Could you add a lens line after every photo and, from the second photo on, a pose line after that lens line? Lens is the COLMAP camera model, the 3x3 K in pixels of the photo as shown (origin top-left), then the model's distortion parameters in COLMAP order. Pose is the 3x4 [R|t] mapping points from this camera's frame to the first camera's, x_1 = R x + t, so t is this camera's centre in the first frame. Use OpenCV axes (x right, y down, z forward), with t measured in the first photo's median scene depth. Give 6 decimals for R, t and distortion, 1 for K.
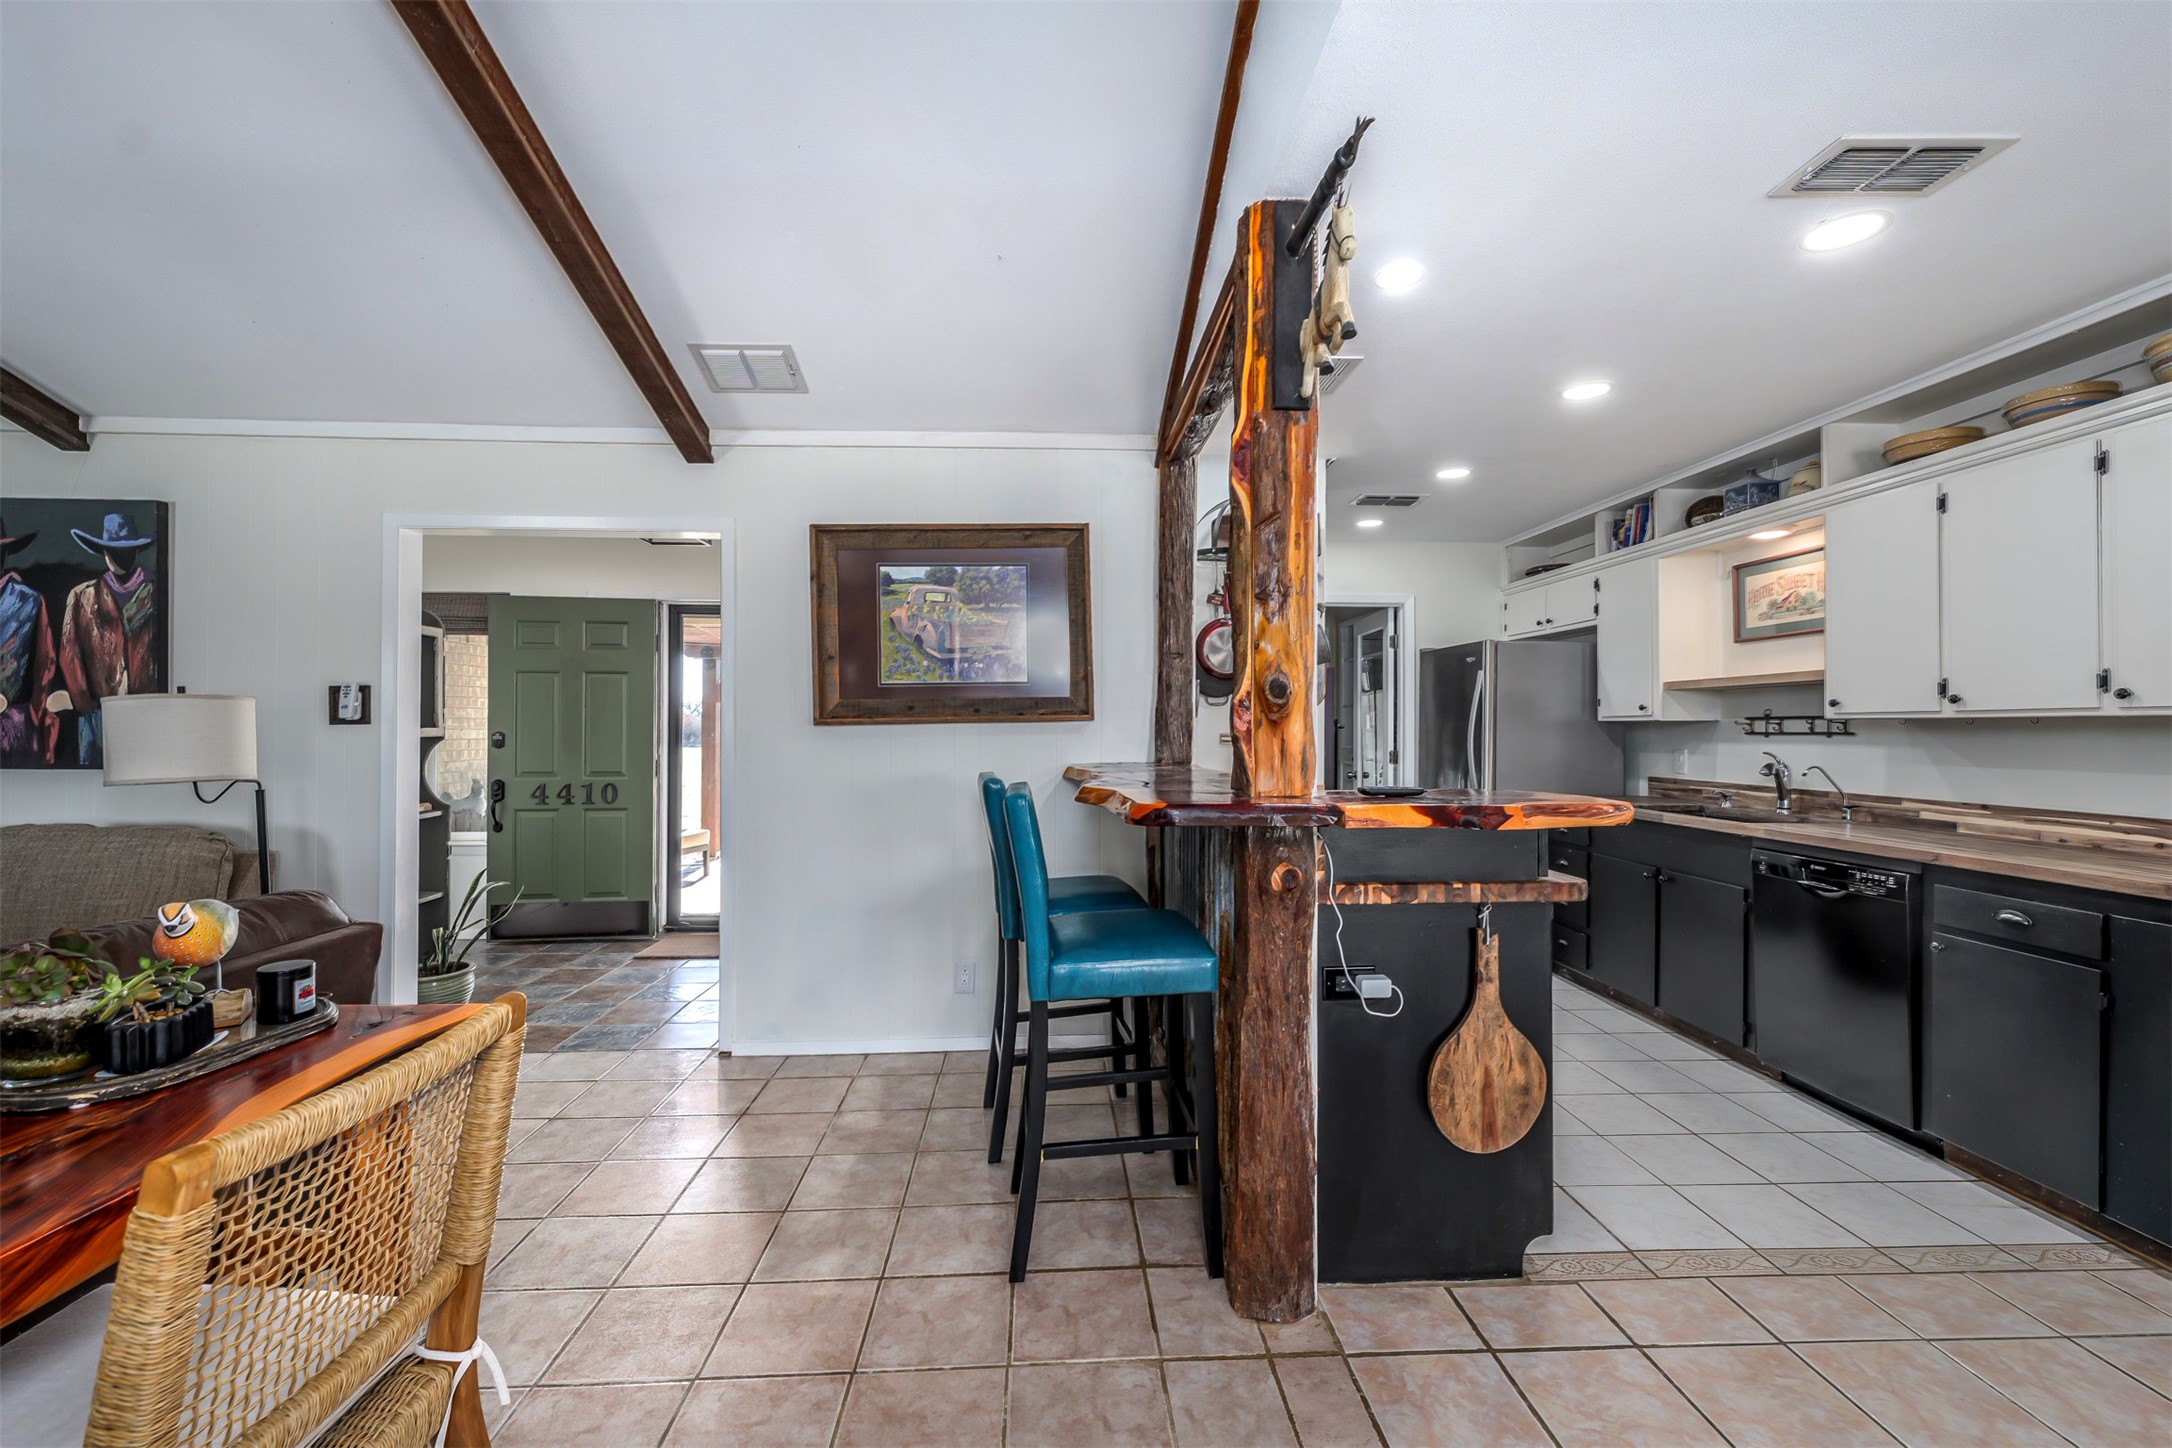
lens RADIAL K [[892.0, 0, 1084.8], [0, 892.0, 722.3], [0, 0, 1]] dist [0.000189, -0.000147]
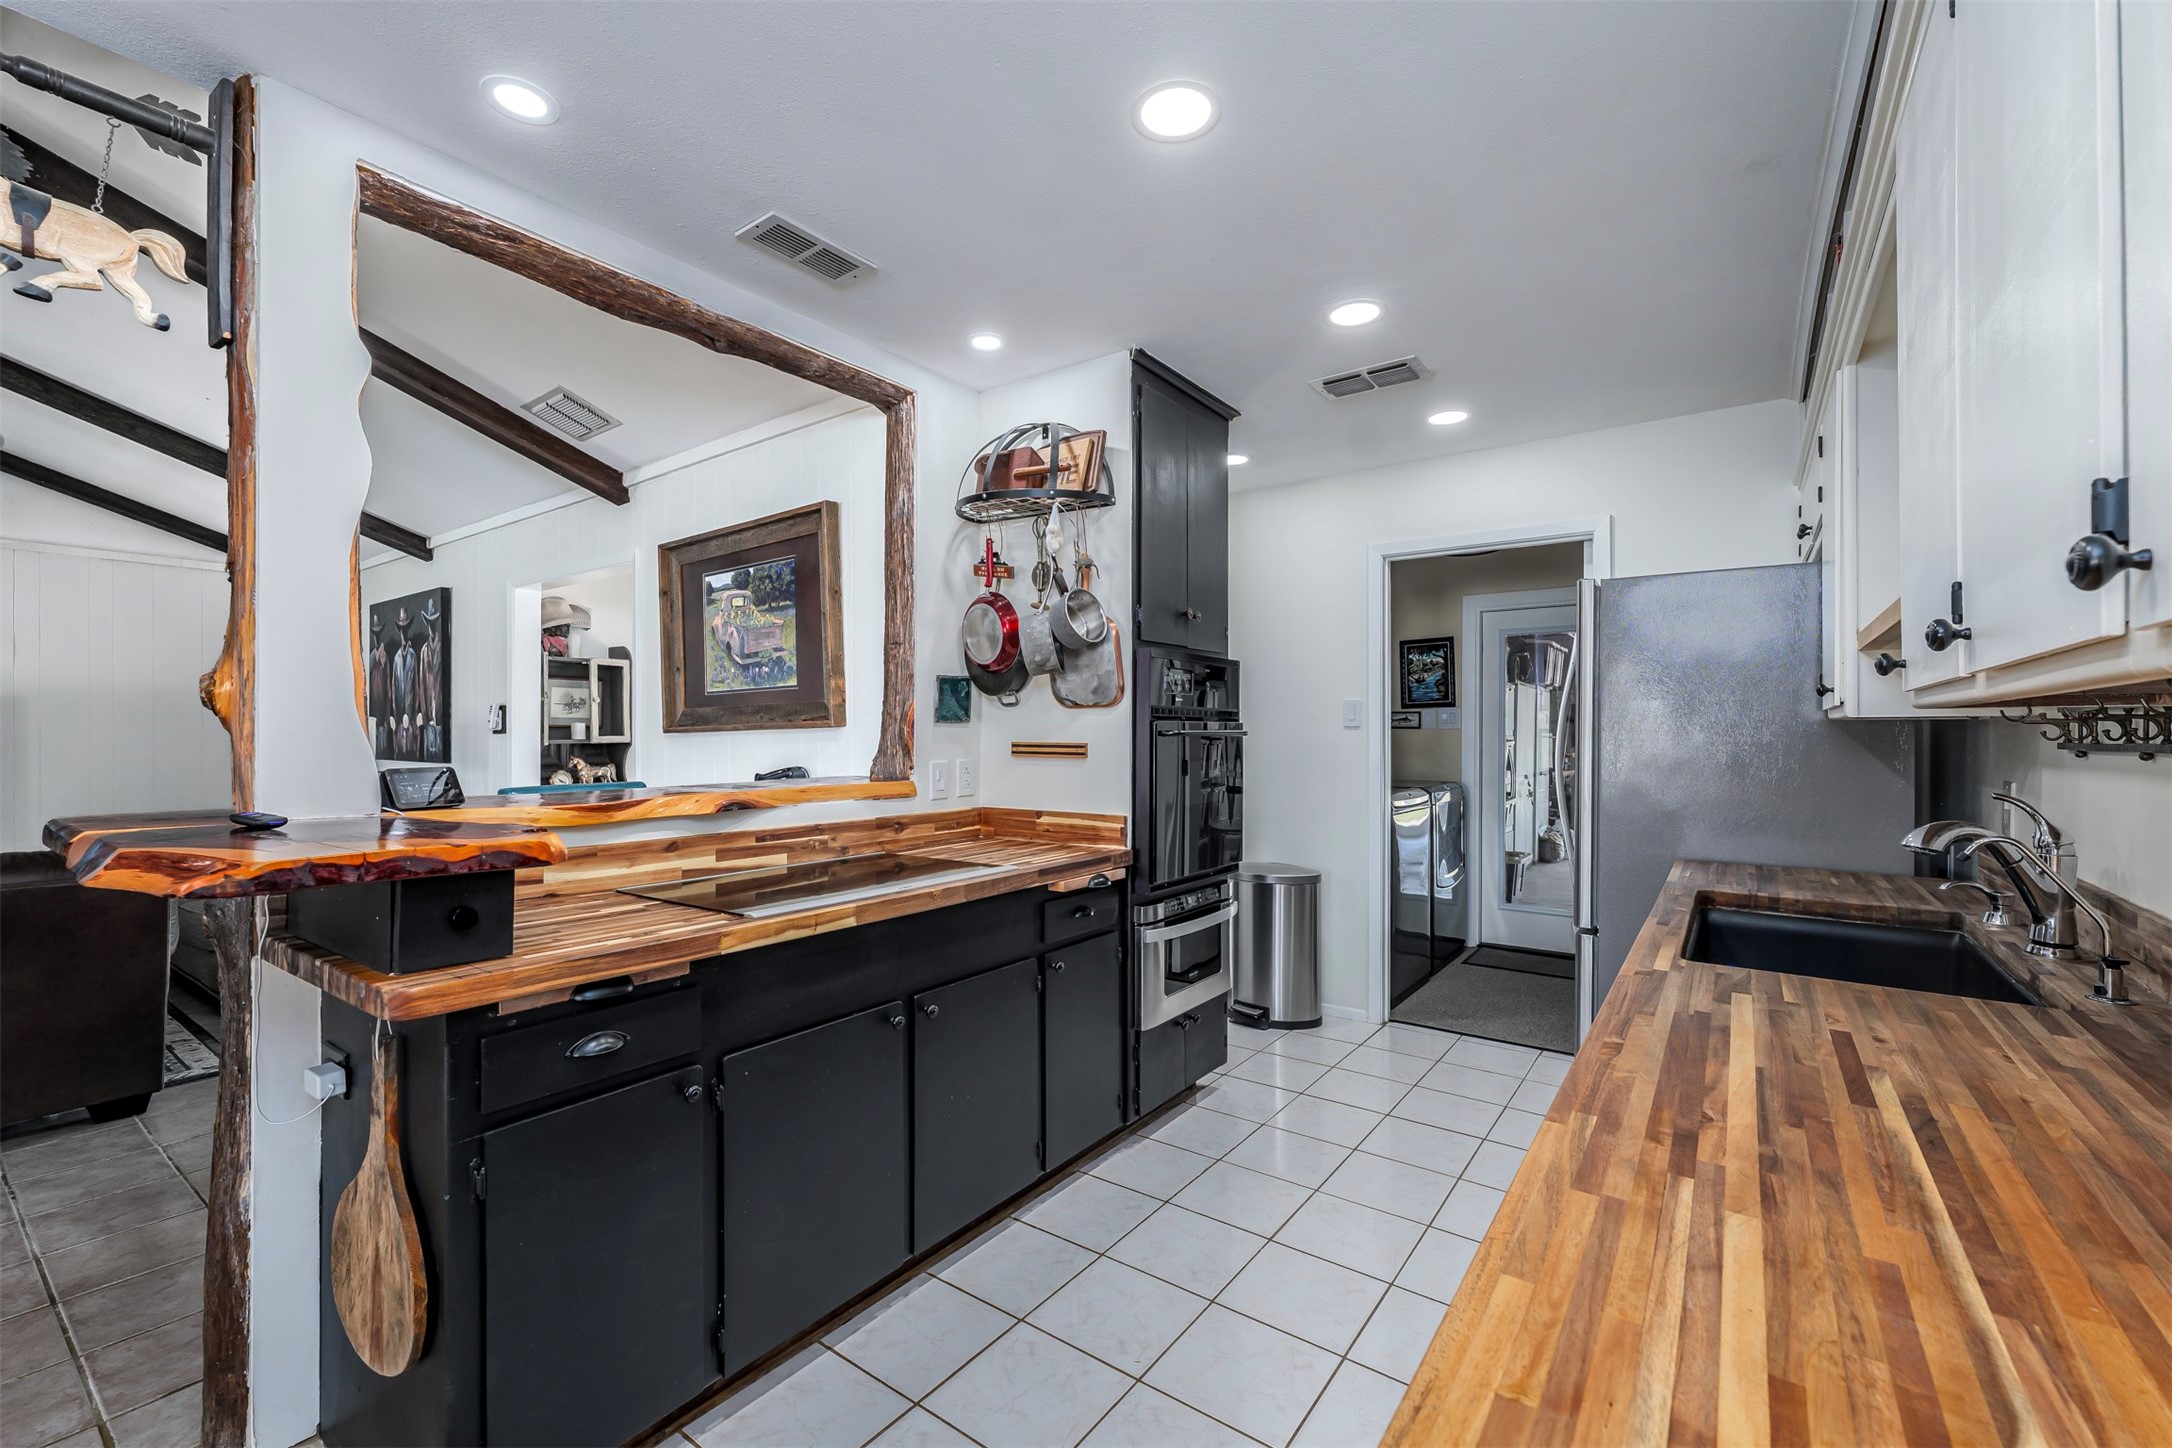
lens RADIAL K [[904.1, 0, 1086.7], [0, 904.1, 732.0], [0, 0, 1]] dist [0.000390, -0.000045]
pose [[0.779463, -0.003556, -0.626439, 0.773630], [0.005296, 0.999986, 0.000913, 0.003271], [0.626426, -0.004030, 0.779470, 0.481745]]
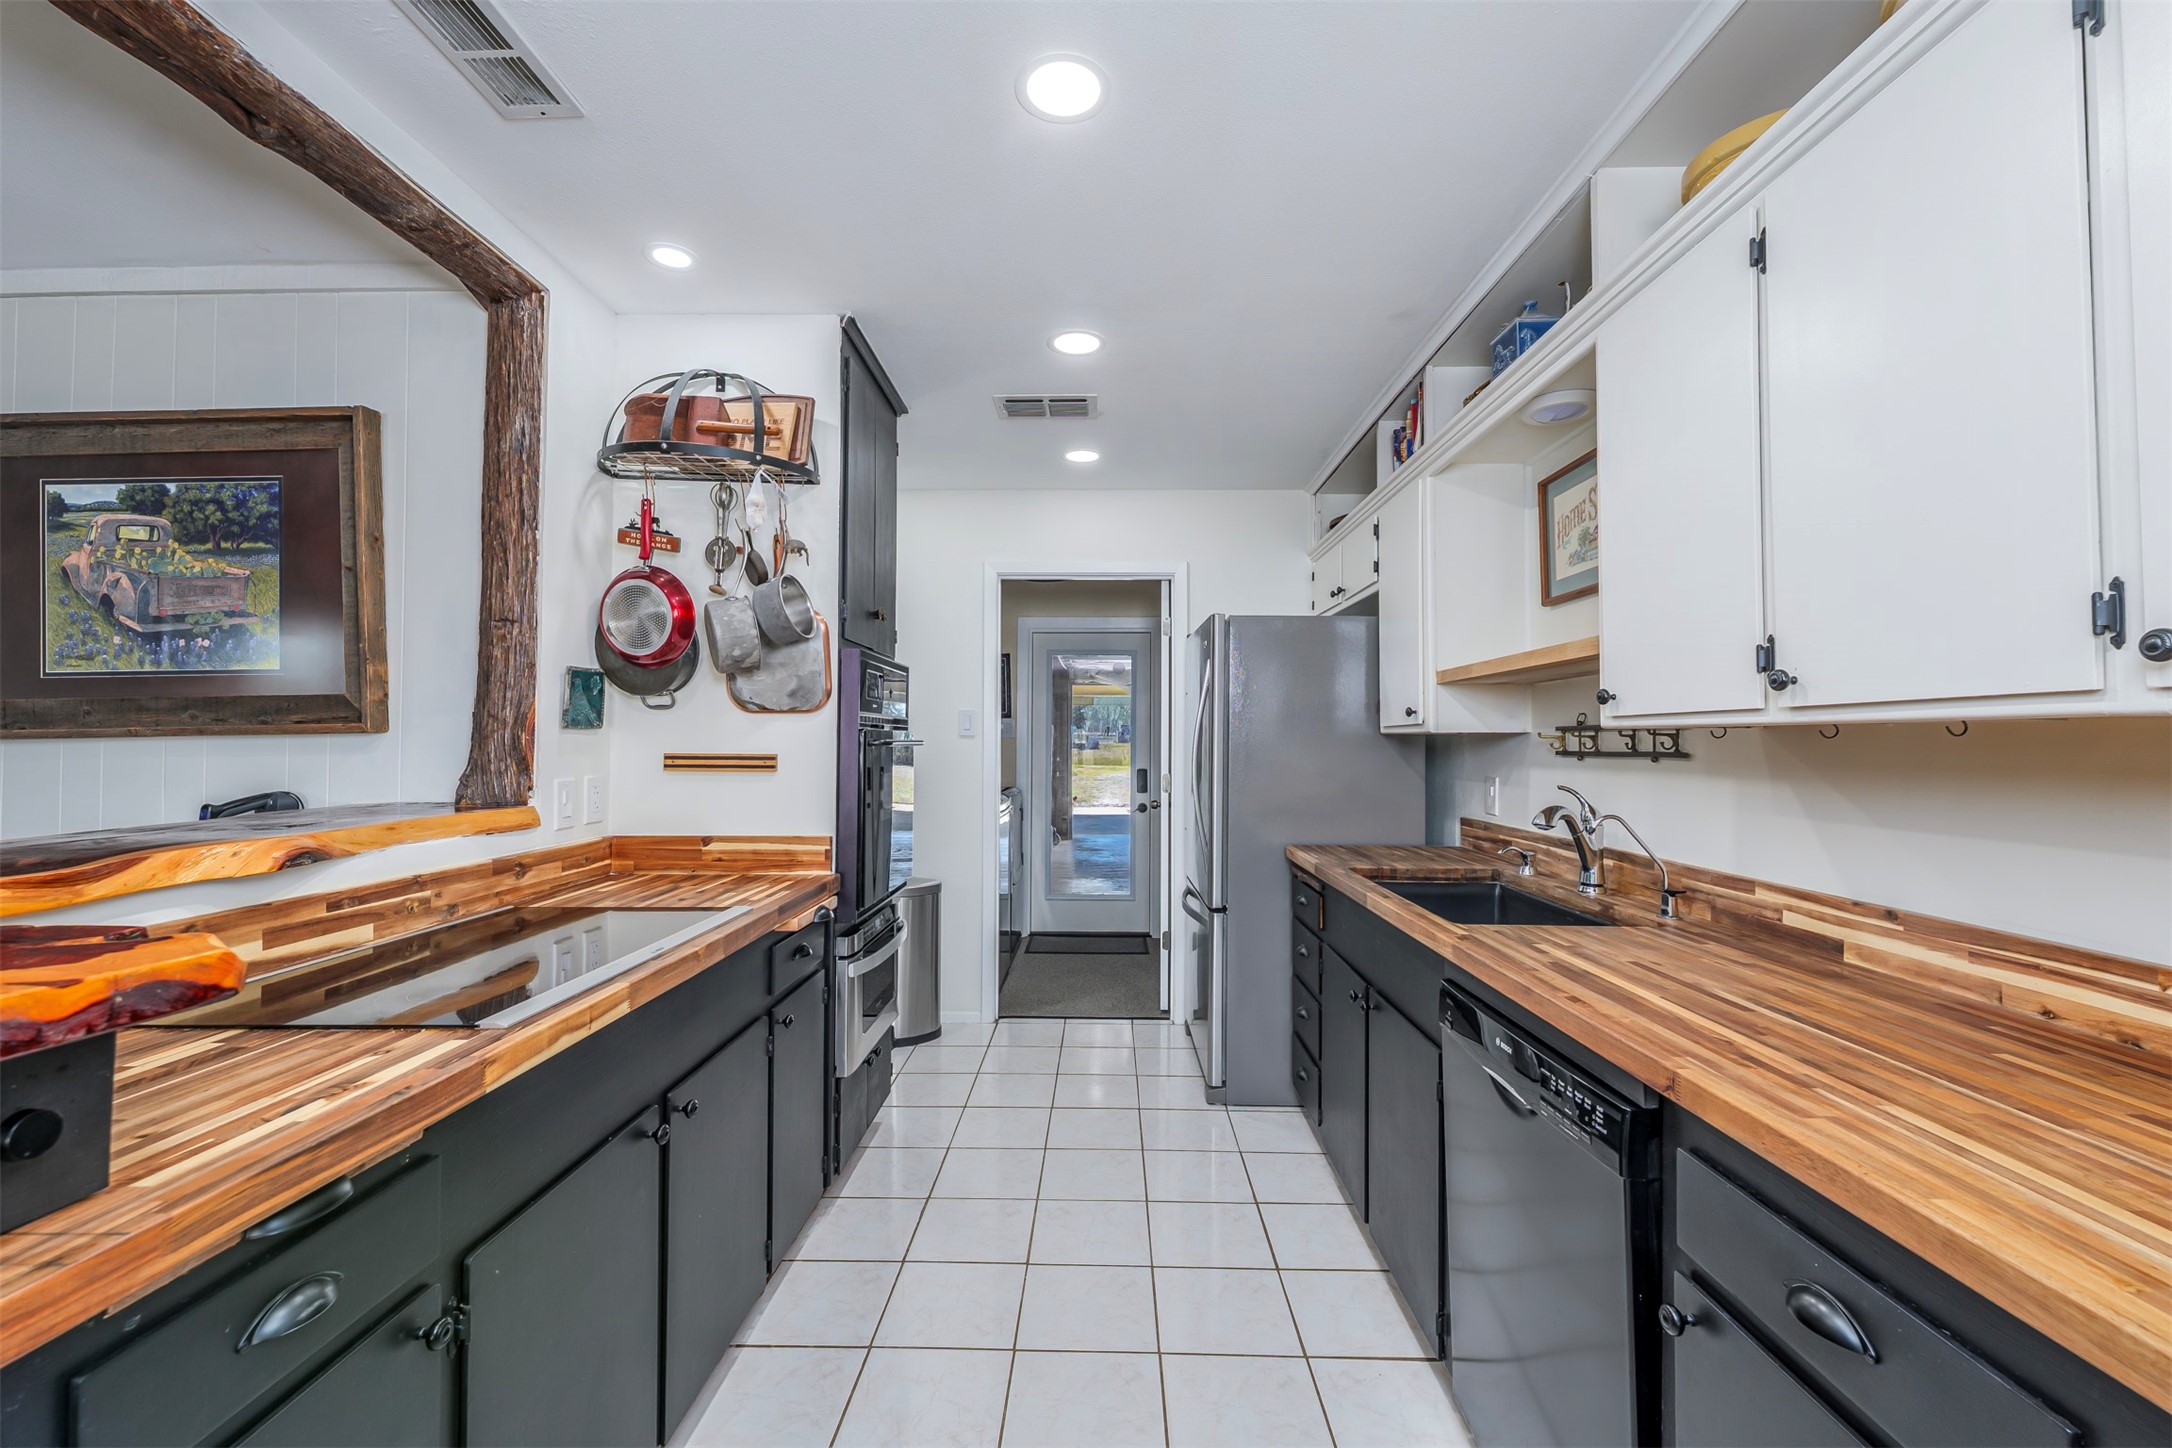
lens RADIAL K [[882.3, 0, 1088.6], [0, 882.3, 720.4], [0, 0, 1]] dist [0.000319, 0.000196]
pose [[0.998006, -0.002074, -0.063080, 0.545168], [0.000877, 0.999819, -0.019000, 0.001224], [0.063108, 0.018907, 0.997828, 0.449379]]
